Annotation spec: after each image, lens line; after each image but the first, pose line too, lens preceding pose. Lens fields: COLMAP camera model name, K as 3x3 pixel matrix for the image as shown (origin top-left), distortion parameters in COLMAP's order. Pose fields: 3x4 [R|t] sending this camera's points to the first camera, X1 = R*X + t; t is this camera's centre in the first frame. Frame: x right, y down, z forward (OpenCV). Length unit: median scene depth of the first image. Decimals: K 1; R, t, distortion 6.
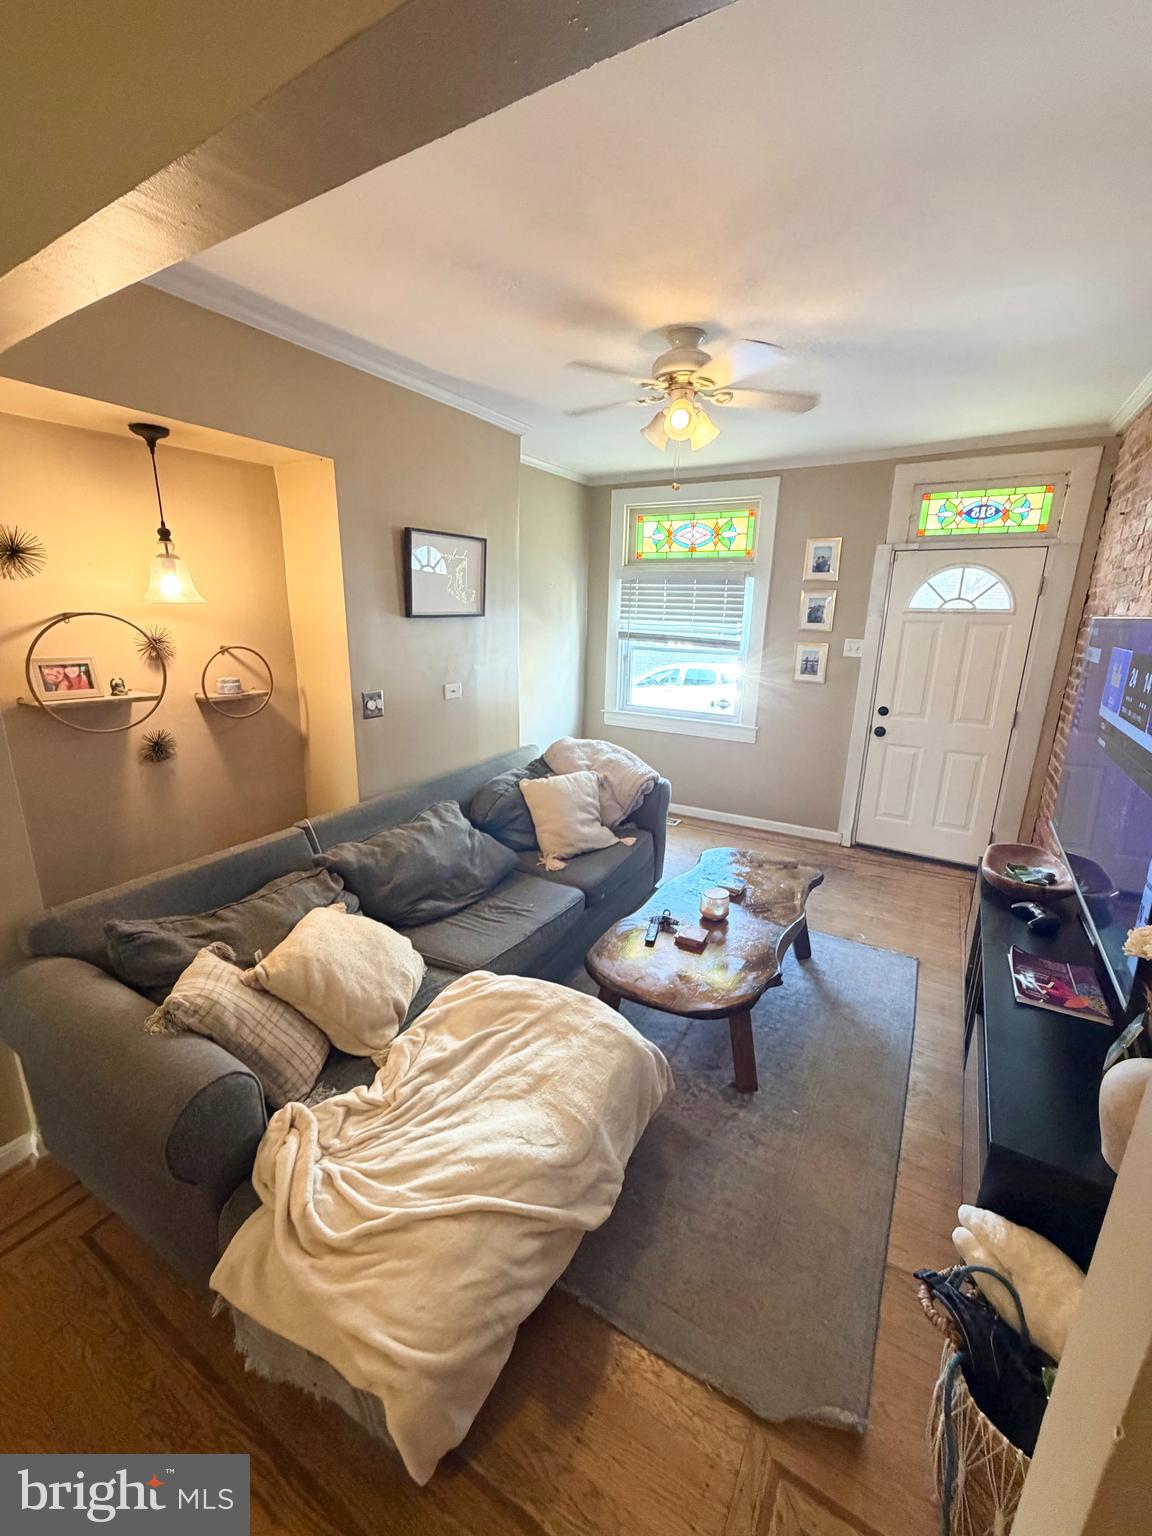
lens RADIAL K [[608.1, 0, 576.0], [0, 608.1, 768.0], [0, 0, 1]] dist [-0.005964, 0.000018]
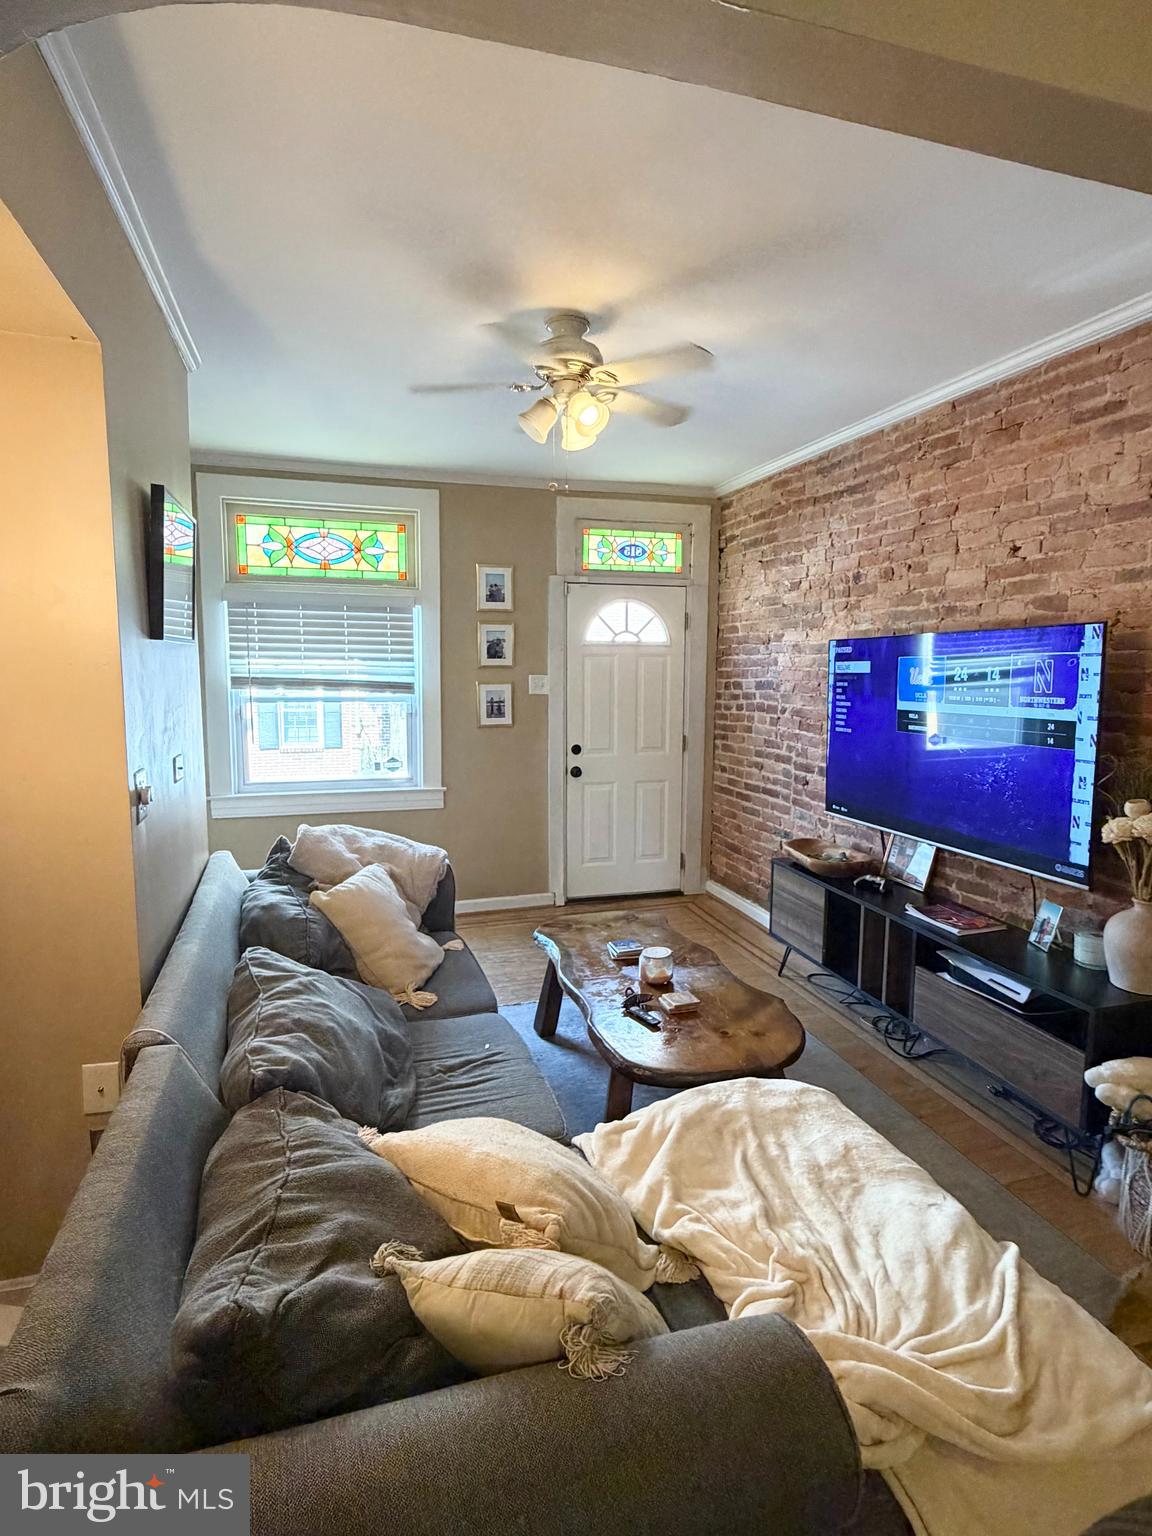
lens RADIAL K [[809.7, 0, 576.0], [0, 809.7, 768.0], [0, 0, 1]] dist [-0.001102, 0.000549]
pose [[0.669119, -0.106552, 0.735477, -0.408350], [0.199667, 0.979055, -0.039813, -0.016215], [-0.715830, 0.173490, 0.676379, 0.163688]]
